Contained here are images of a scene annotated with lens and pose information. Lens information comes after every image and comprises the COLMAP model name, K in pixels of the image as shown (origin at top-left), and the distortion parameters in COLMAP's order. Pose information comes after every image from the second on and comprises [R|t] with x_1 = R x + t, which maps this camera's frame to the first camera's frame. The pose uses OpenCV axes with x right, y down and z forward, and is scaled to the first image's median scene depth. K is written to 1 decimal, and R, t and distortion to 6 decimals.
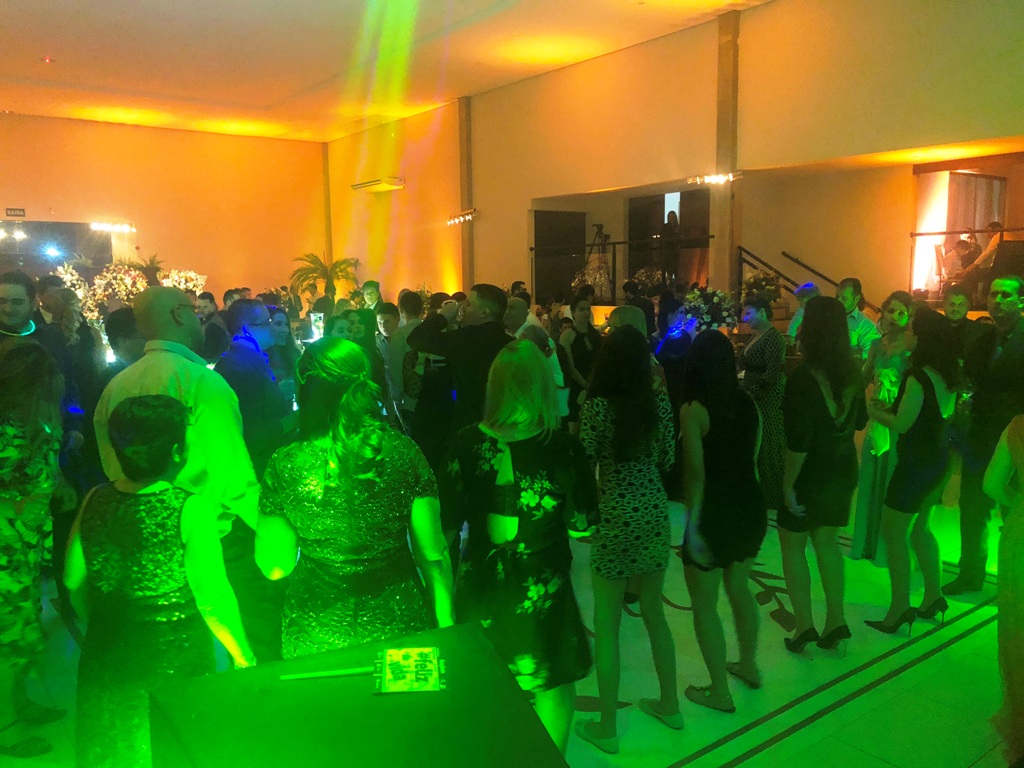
lens RADIAL K [[842.8, 0, 502.9], [0, 842.8, 381.1], [0, 0, 1]] dist [0.063181, -0.064557]
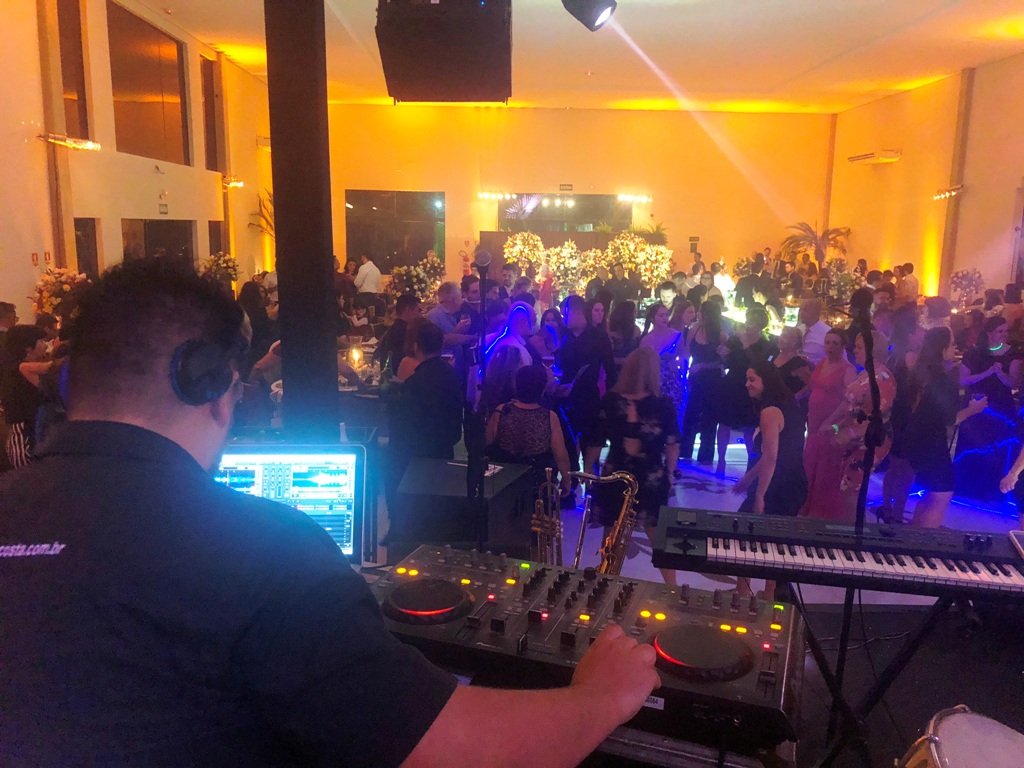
lens RADIAL K [[856.4, 0, 511.5], [0, 856.4, 368.5], [0, 0, 1]] dist [0.029884, -0.008393]
pose [[0.816404, 0.124461, -0.563909, 0.139116], [-0.099690, 0.992213, 0.074666, -0.018290], [0.568811, -0.004742, 0.822455, -0.117920]]
